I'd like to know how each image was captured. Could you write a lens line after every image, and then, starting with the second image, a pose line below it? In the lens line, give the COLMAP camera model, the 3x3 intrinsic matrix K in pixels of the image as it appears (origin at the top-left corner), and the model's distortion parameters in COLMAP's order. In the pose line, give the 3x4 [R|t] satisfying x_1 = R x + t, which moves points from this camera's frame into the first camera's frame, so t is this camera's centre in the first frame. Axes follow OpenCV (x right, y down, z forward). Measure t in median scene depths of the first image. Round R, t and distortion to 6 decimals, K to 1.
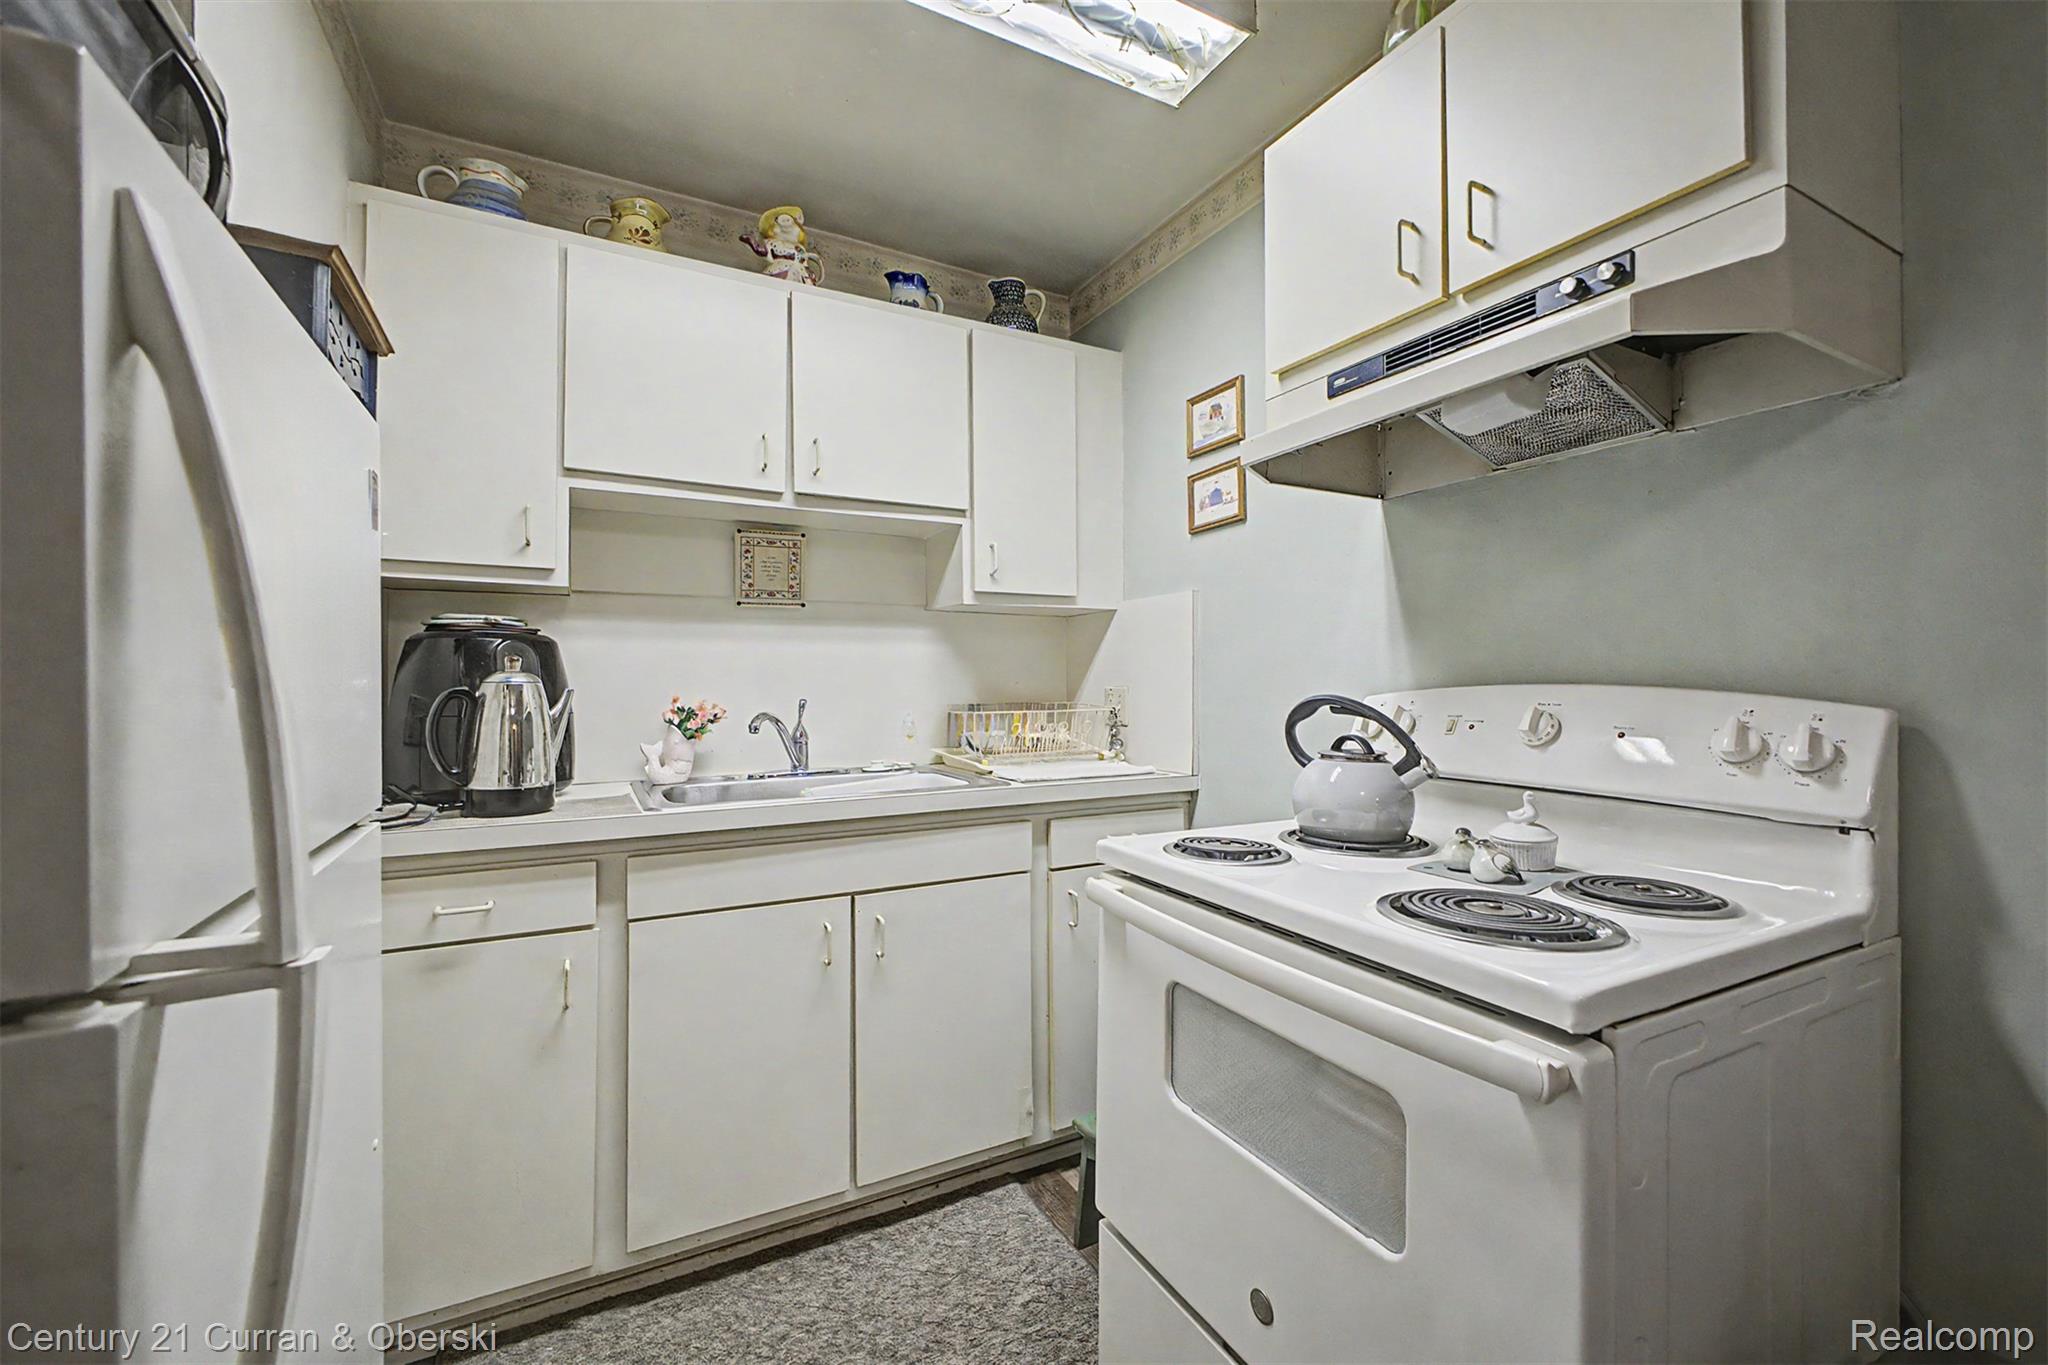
lens RADIAL K [[859.6, 0, 1030.2], [0, 859.6, 671.9], [0, 0, 1]] dist [0.015806, -0.011230]
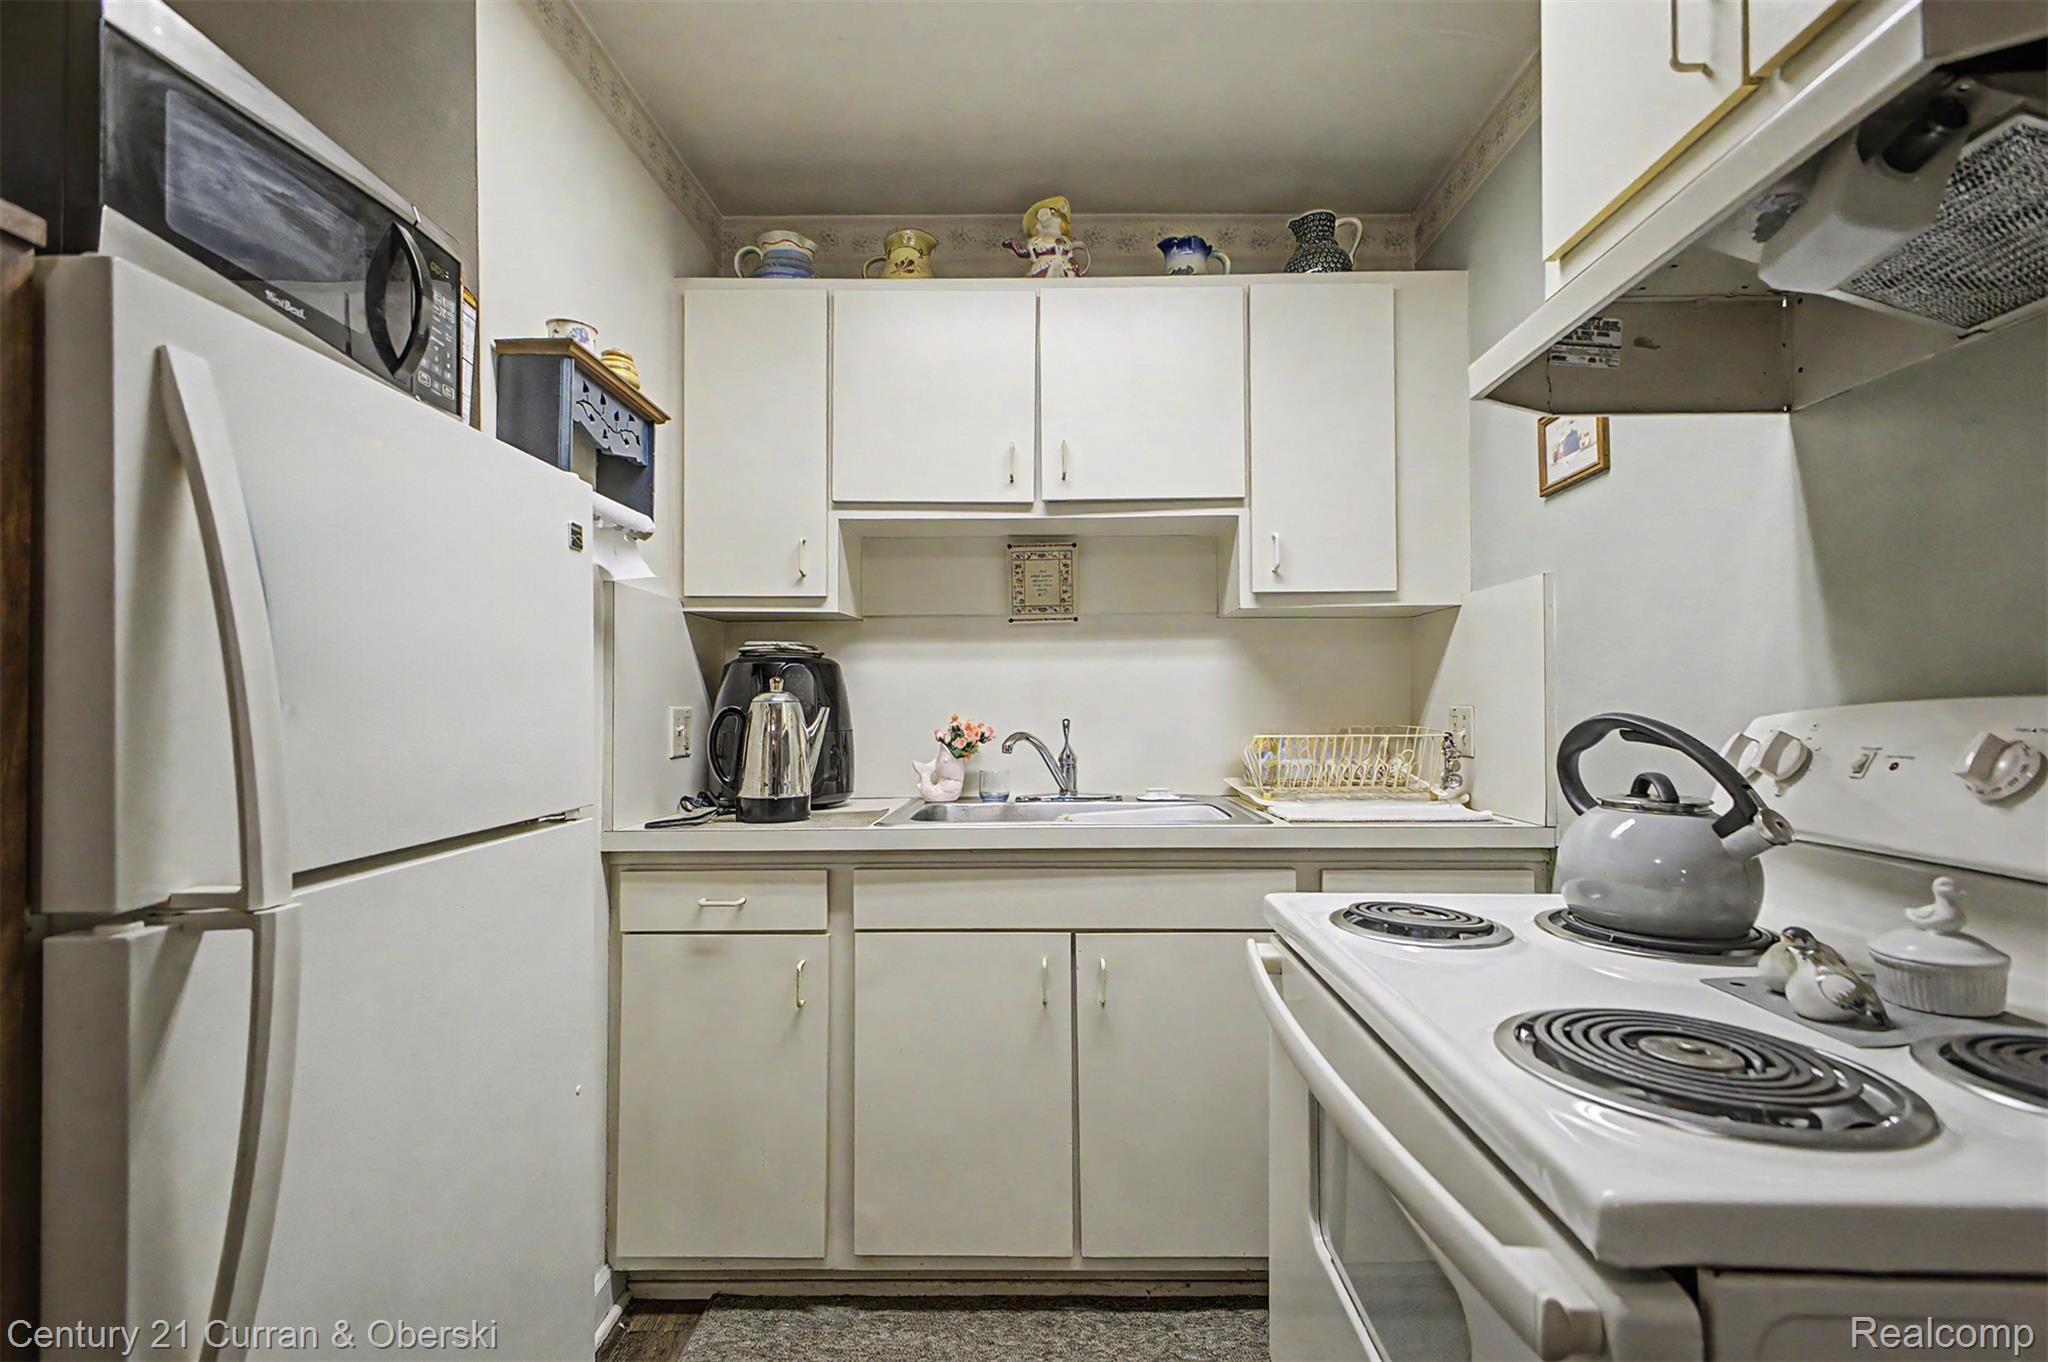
lens RADIAL K [[957.0, 0, 1017.7], [0, 957.0, 685.4], [0, 0, 1]] dist [0.020662, -0.001106]
pose [[0.872116, -0.012990, -0.489126, 0.236510], [0.008822, 0.999902, -0.010826, 0.006522], [0.489219, 0.005126, 0.872146, 0.077694]]
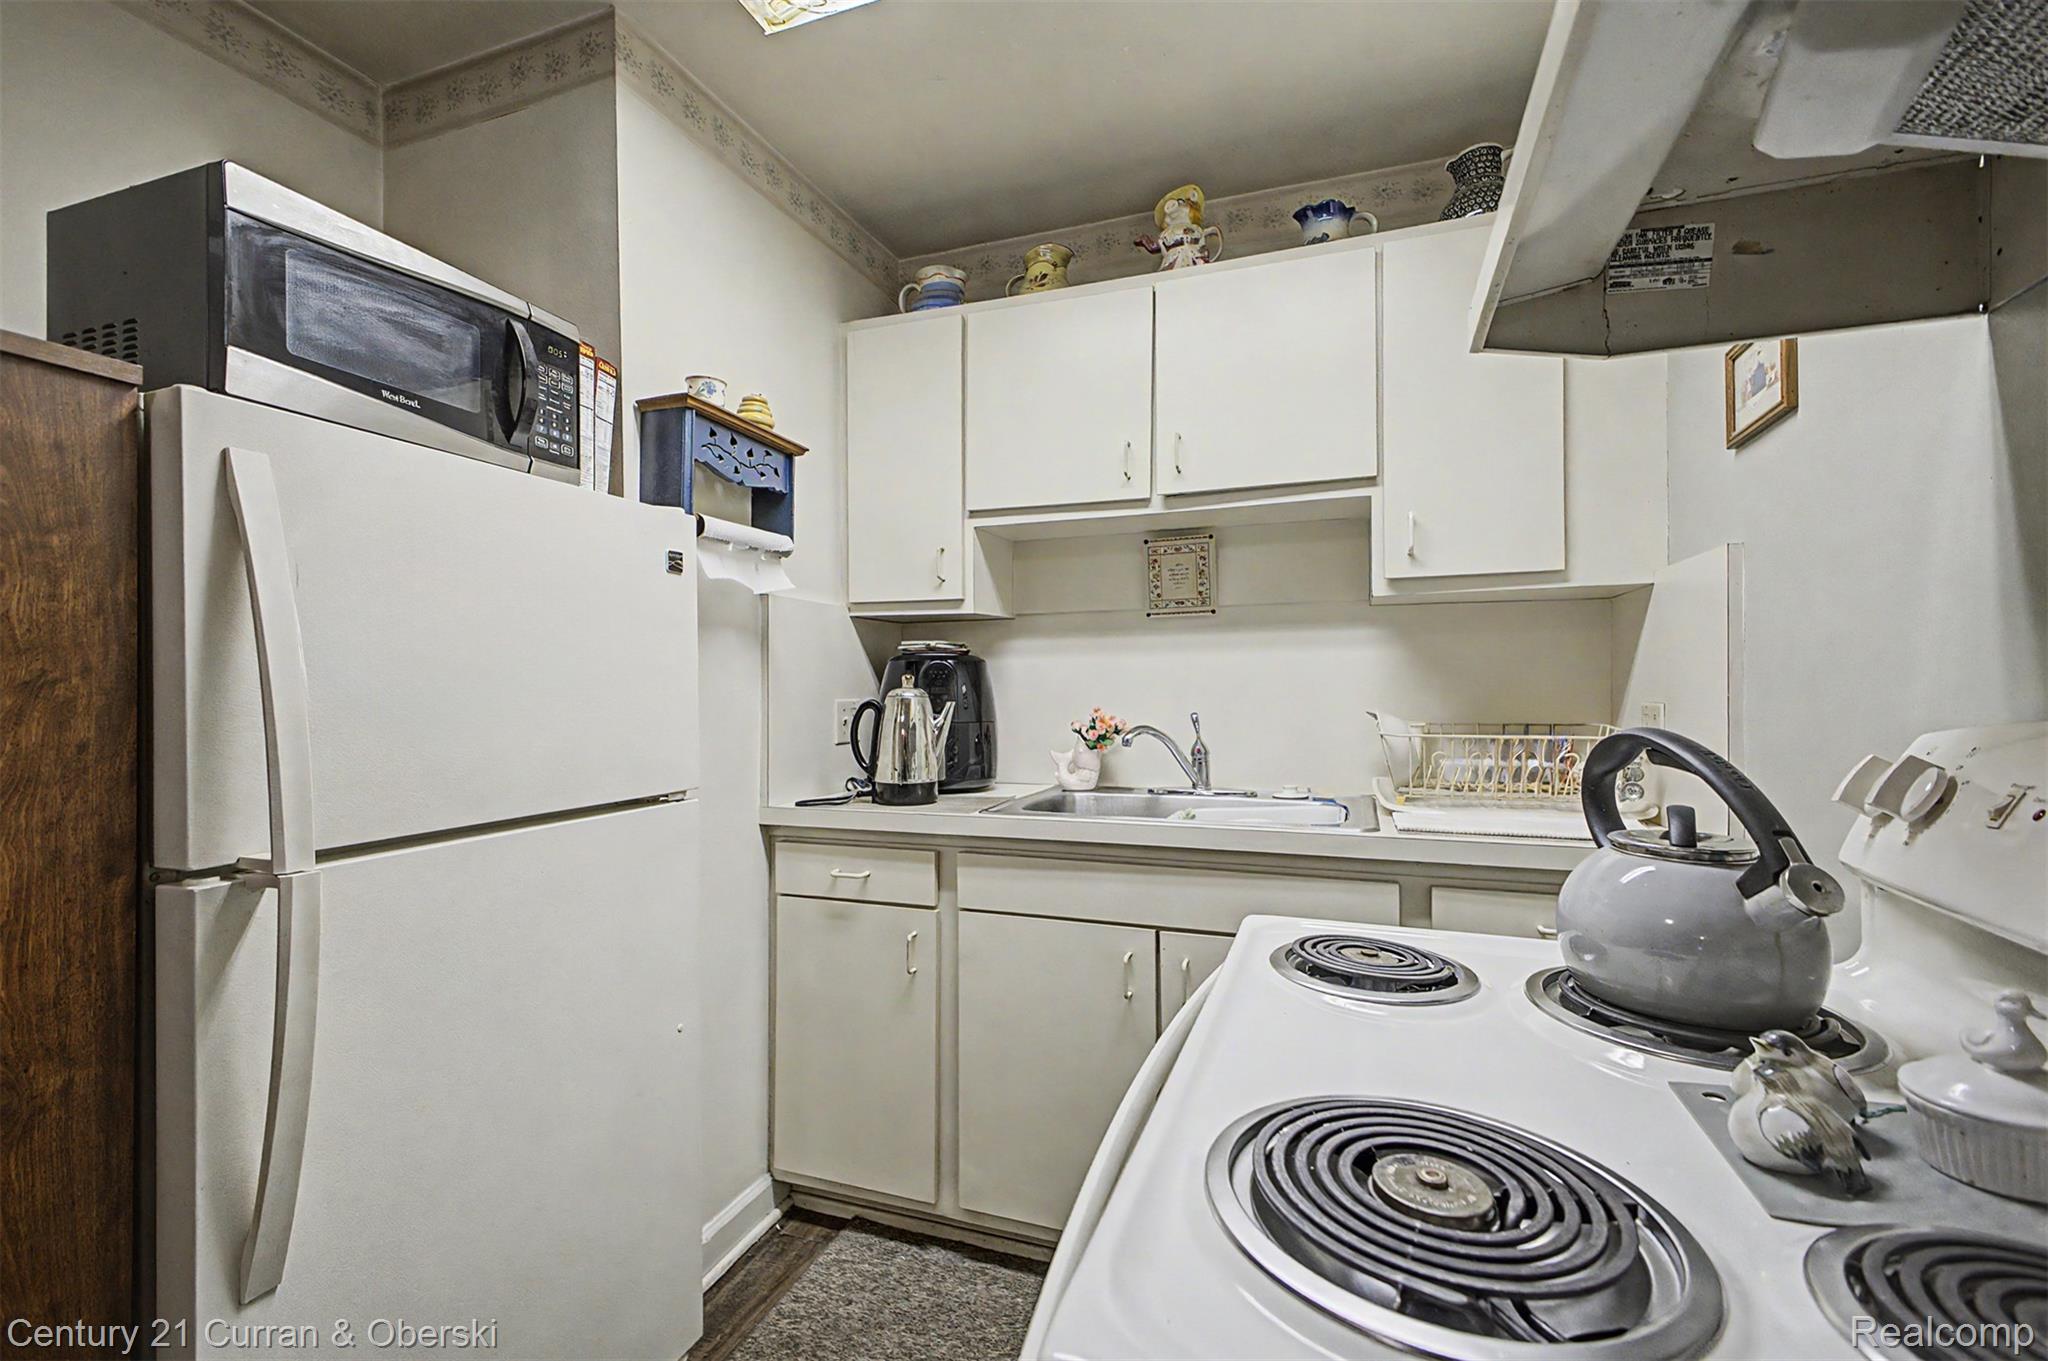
lens RADIAL K [[889.1, 0, 1011.0], [0, 889.1, 682.2], [0, 0, 1]] dist [0.032227, -0.010139]
pose [[0.658919, -0.007585, -0.752176, 0.394739], [0.013301, 0.999910, 0.001569, -0.006990], [0.752097, -0.011039, 0.658960, 0.251978]]
